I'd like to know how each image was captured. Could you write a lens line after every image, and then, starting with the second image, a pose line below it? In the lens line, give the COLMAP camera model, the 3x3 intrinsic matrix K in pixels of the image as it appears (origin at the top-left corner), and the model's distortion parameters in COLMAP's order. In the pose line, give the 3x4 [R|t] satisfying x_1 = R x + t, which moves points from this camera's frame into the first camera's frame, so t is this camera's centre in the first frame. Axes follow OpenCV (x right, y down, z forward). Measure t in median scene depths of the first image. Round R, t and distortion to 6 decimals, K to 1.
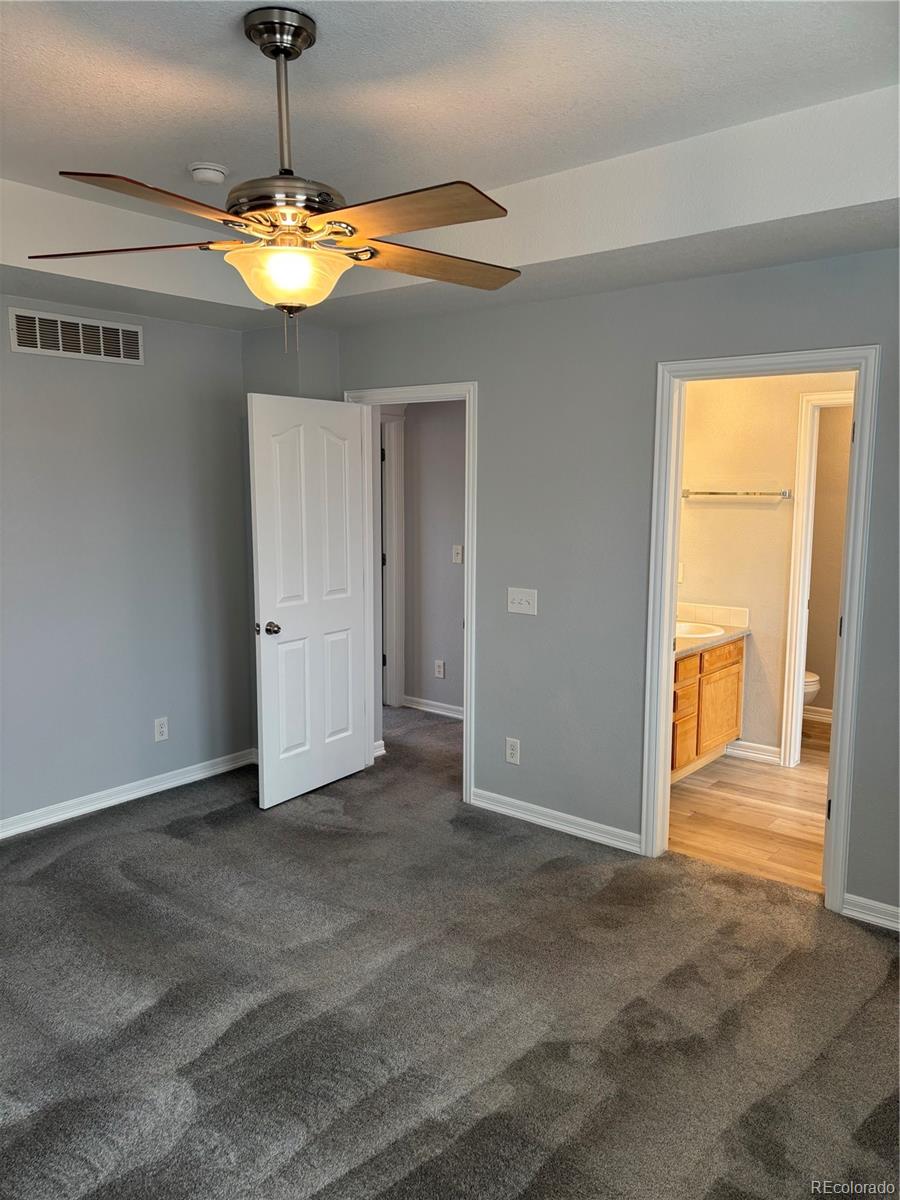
lens RADIAL K [[902.4, 0, 453.4], [0, 902.4, 601.9], [0, 0, 1]] dist [0.054015, -0.050356]
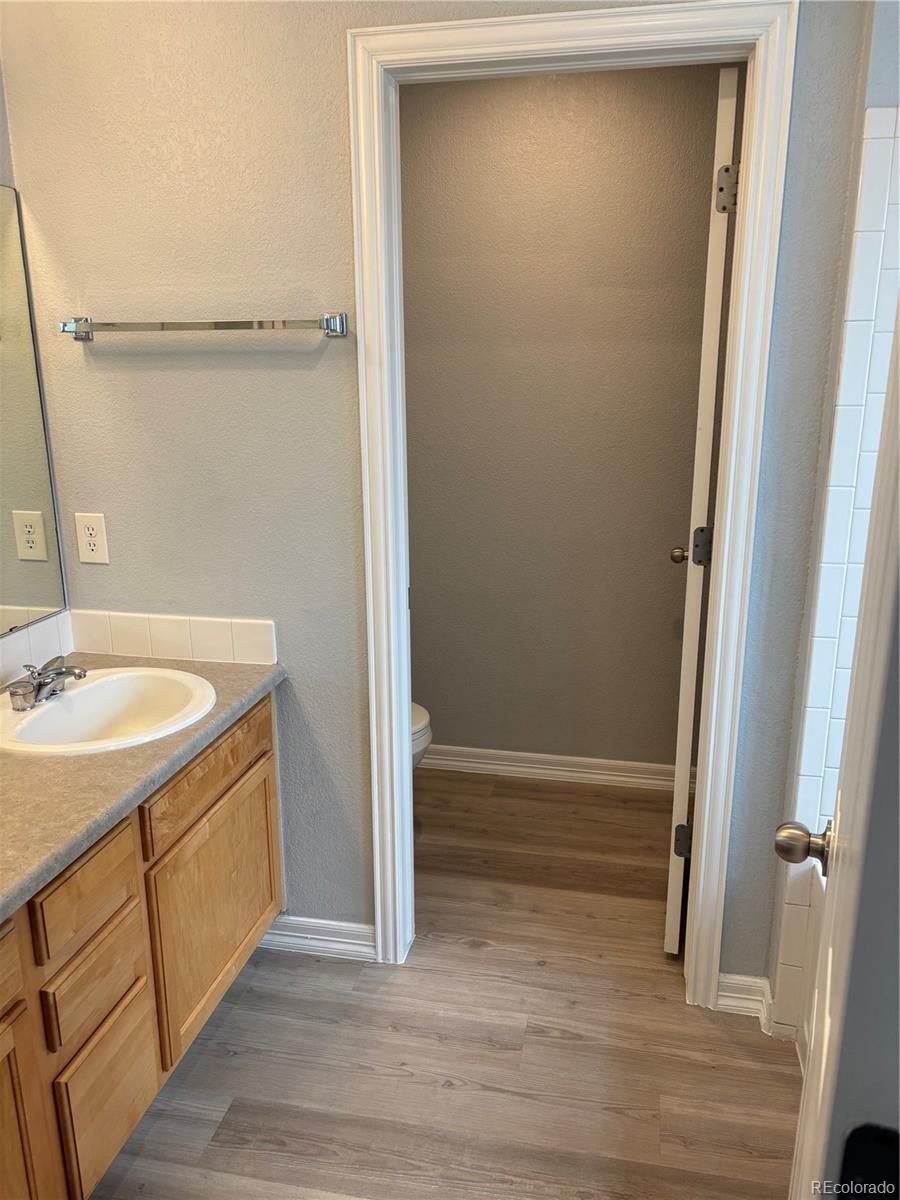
lens RADIAL K [[902.4, 0, 449.4], [0, 902.4, 600.0], [0, 0, 1]] dist [0.054015, -0.050356]
pose [[0.888468, -0.124146, 0.441828, 0.220732], [0.070898, 0.988289, 0.135123, -0.051535], [-0.453429, -0.088728, 0.886865, 0.616239]]
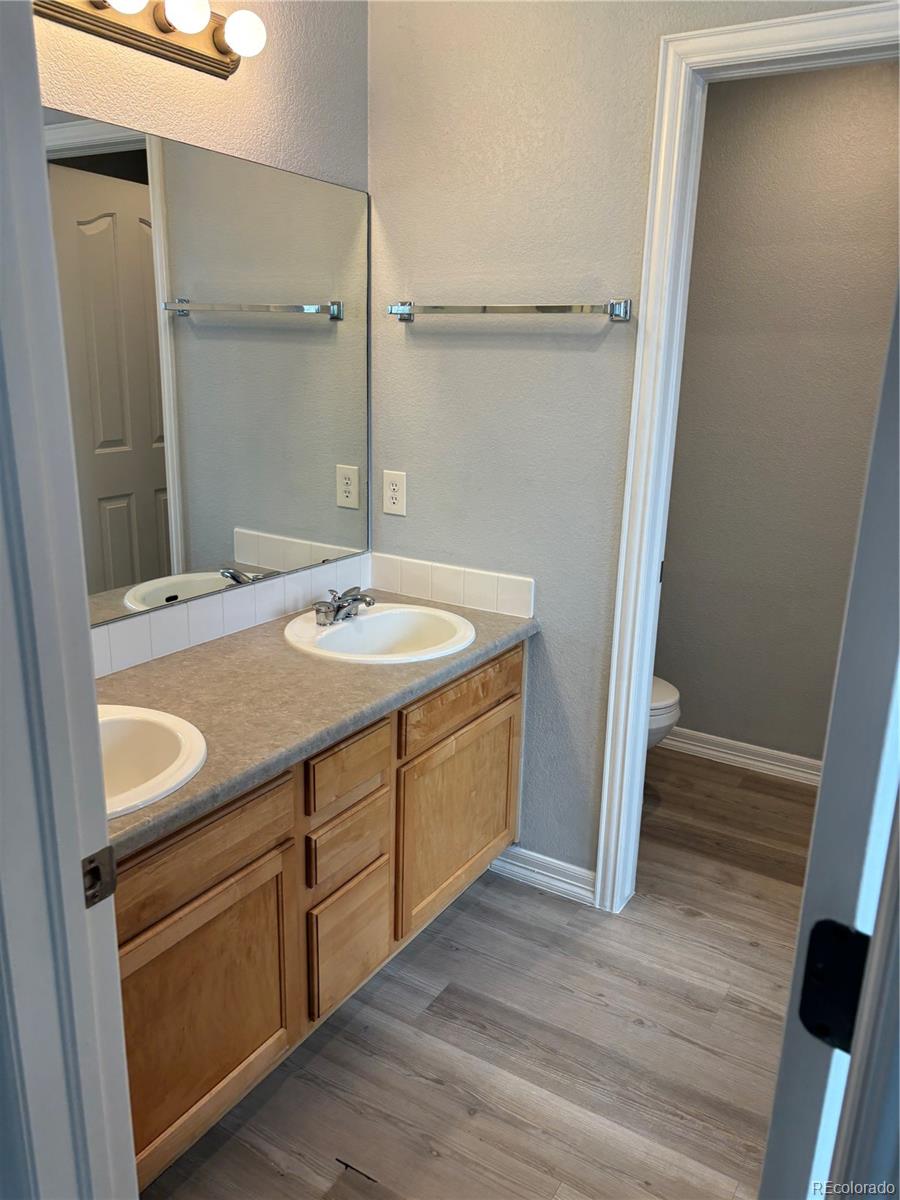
lens RADIAL K [[902.4, 0, 454.4], [0, 902.4, 602.0], [0, 0, 1]] dist [0.054015, -0.050356]
pose [[0.990668, -0.012806, 0.135695, 0.228311], [-0.005476, 0.991033, 0.133505, -0.041012], [-0.136188, -0.133002, 0.981715, 0.573395]]
